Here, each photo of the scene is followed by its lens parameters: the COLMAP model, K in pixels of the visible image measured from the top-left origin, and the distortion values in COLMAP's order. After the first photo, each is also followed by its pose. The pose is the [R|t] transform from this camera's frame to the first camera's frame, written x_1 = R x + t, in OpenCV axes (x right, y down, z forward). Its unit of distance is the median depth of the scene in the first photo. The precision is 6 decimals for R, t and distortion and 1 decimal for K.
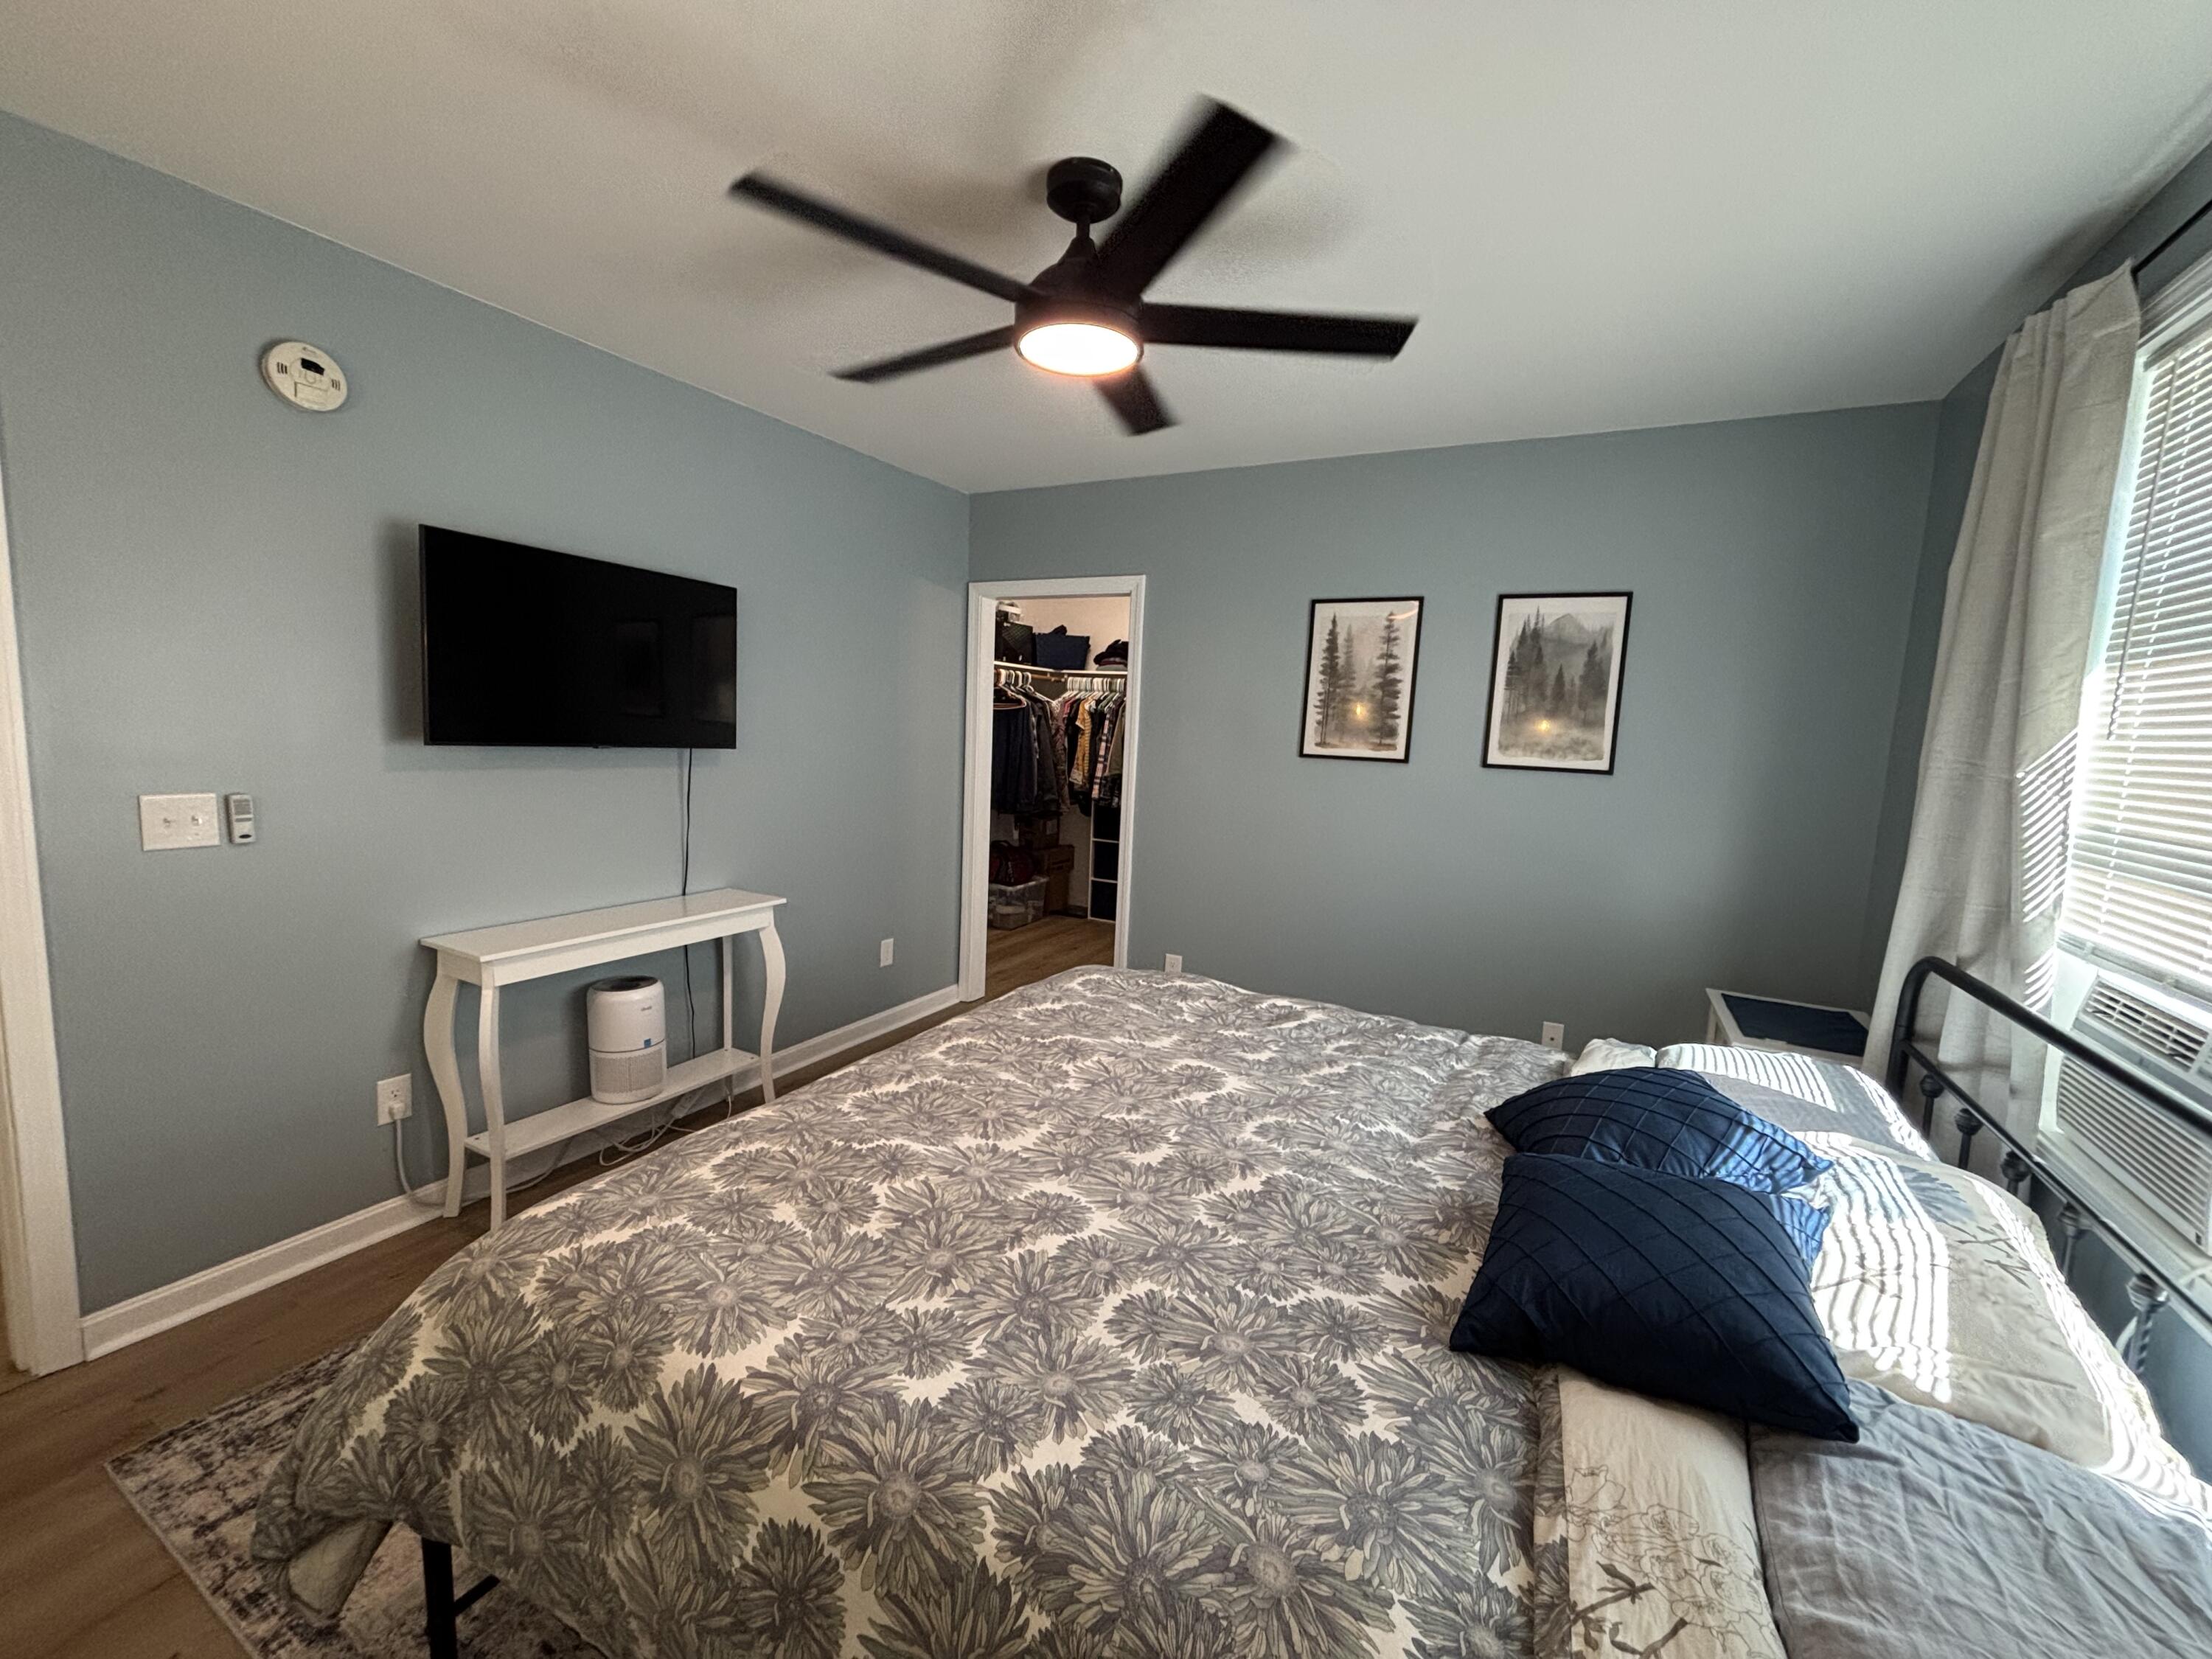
lens RADIAL K [[896.3, 0, 1101.8], [0, 896.3, 827.5], [0, 0, 1]] dist [-0.001818, -0.000558]
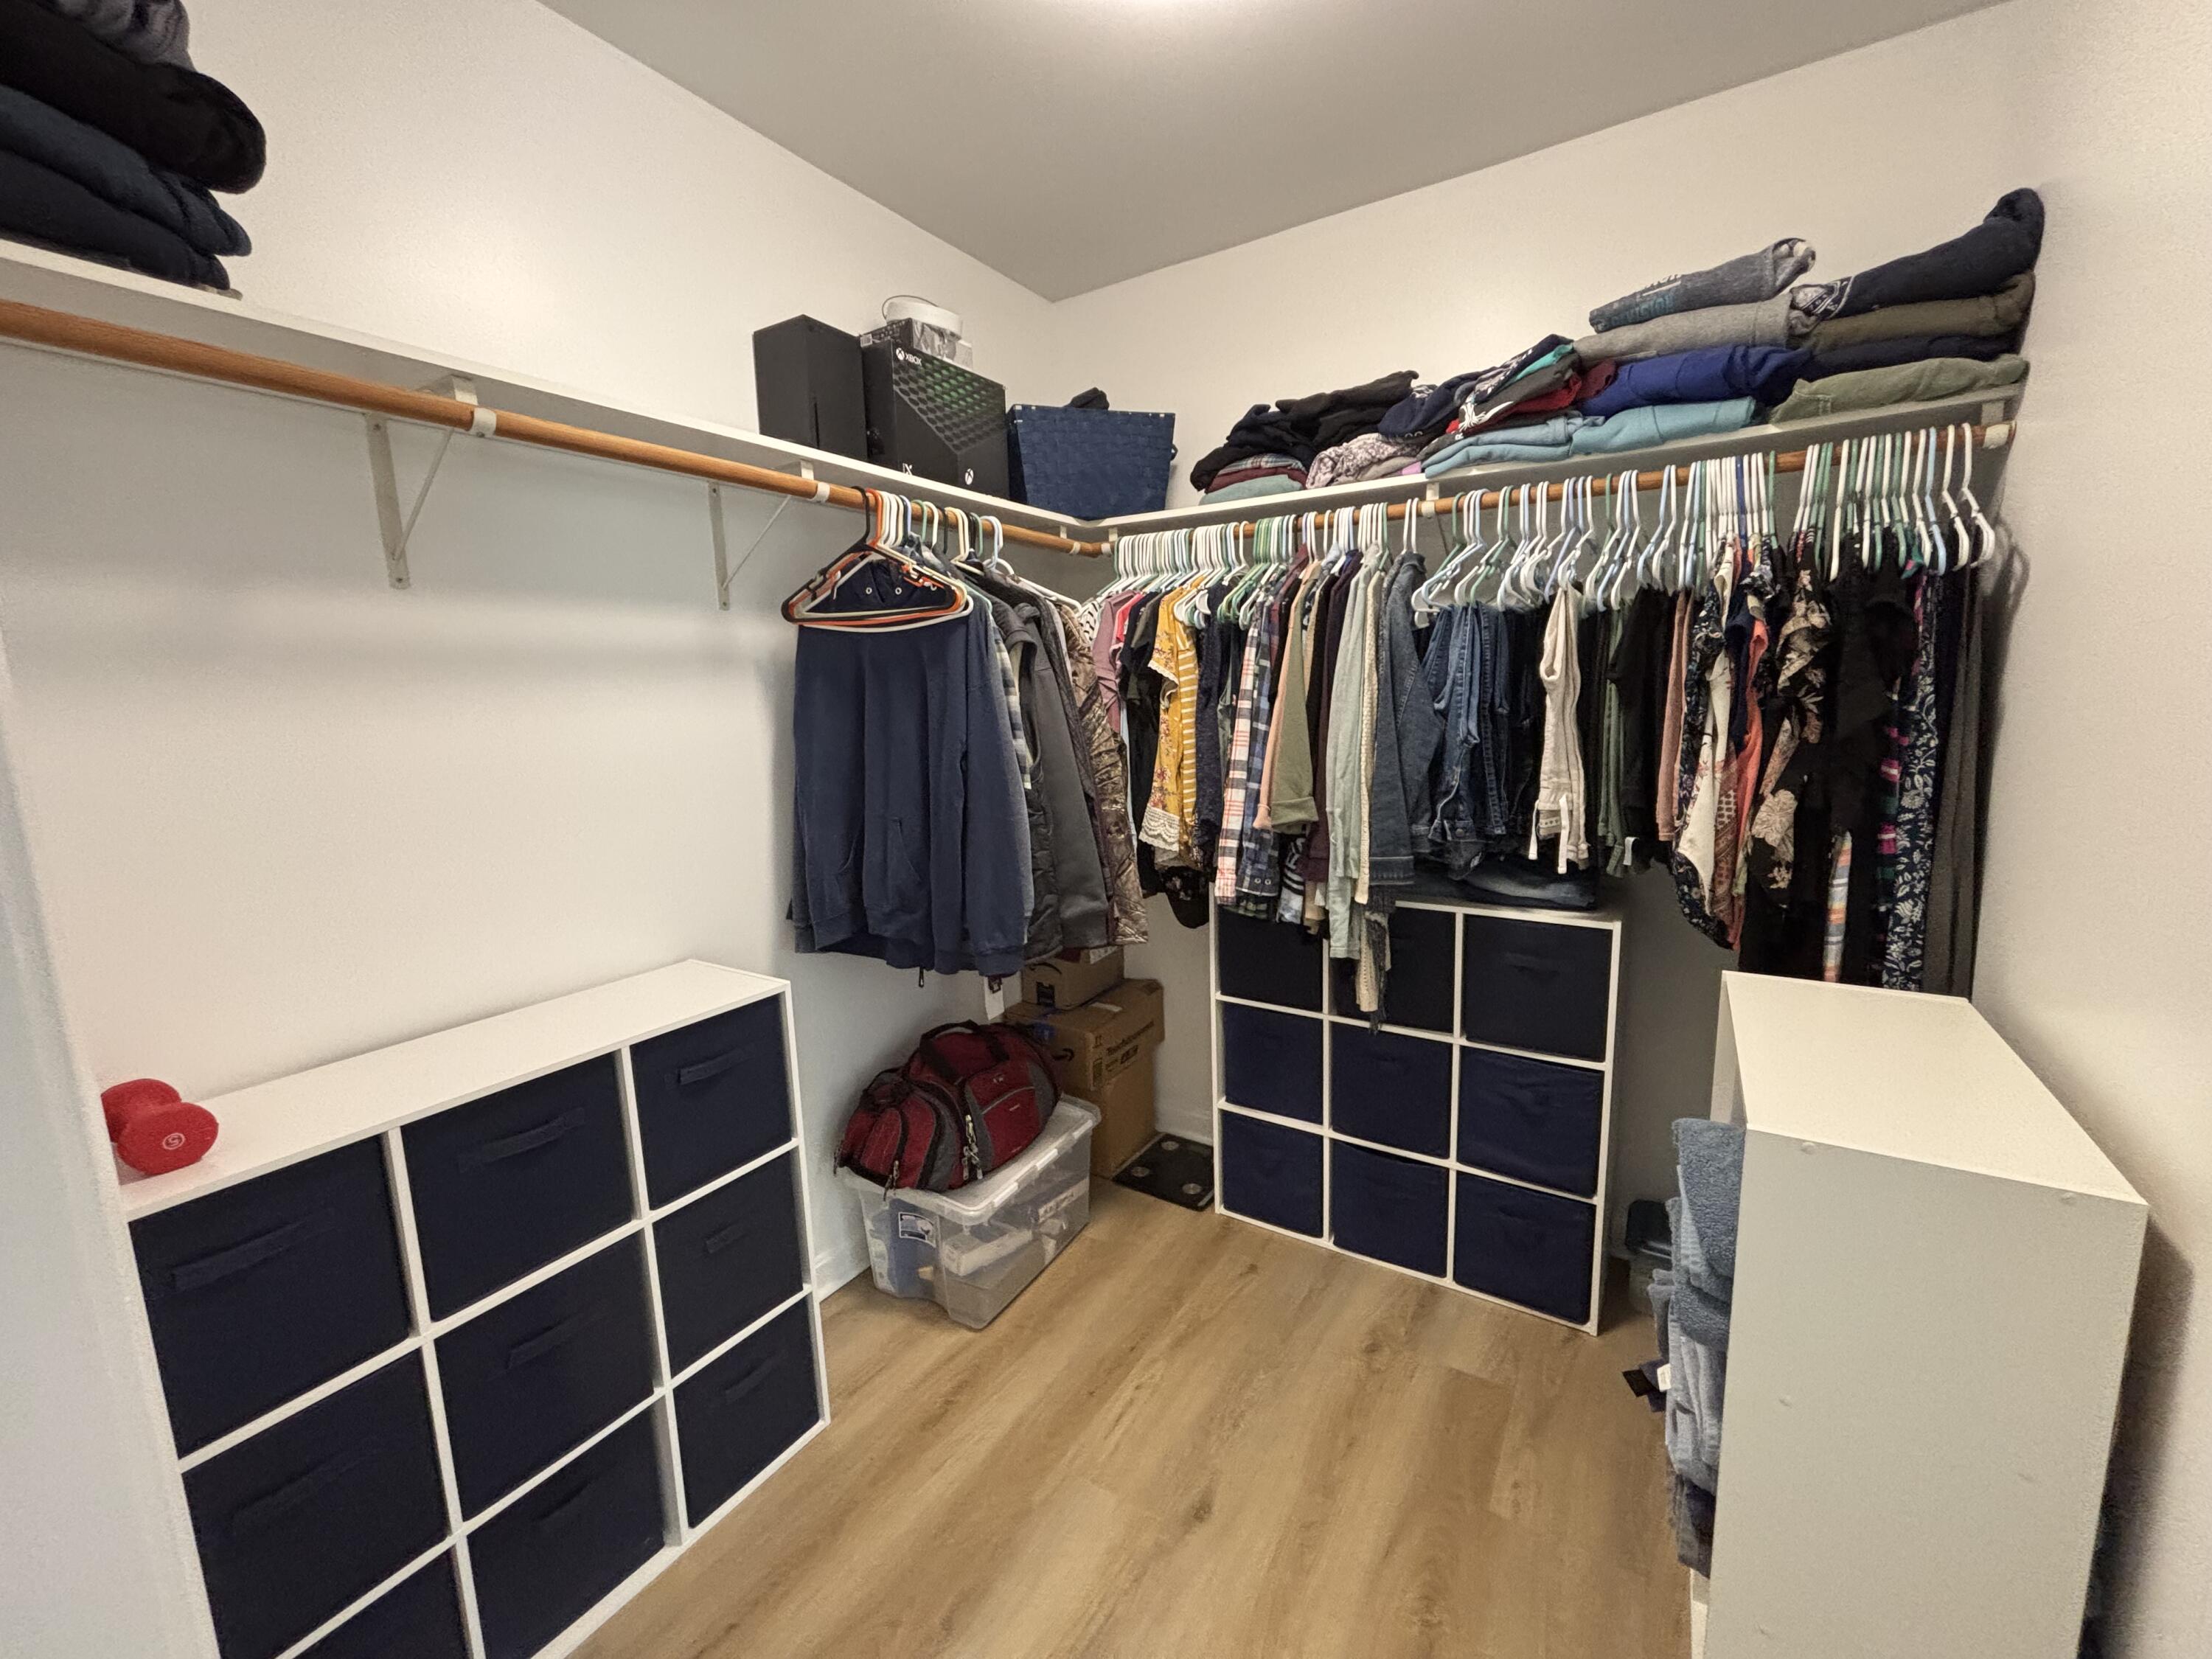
lens RADIAL K [[896.3, 0, 1101.8], [0, 896.3, 827.5], [0, 0, 1]] dist [-0.001818, -0.000558]
pose [[0.994772, -0.056969, -0.084752, -0.022229], [0.060151, 0.997559, 0.035467, -0.070618], [0.082525, -0.040380, 0.995771, 0.675054]]
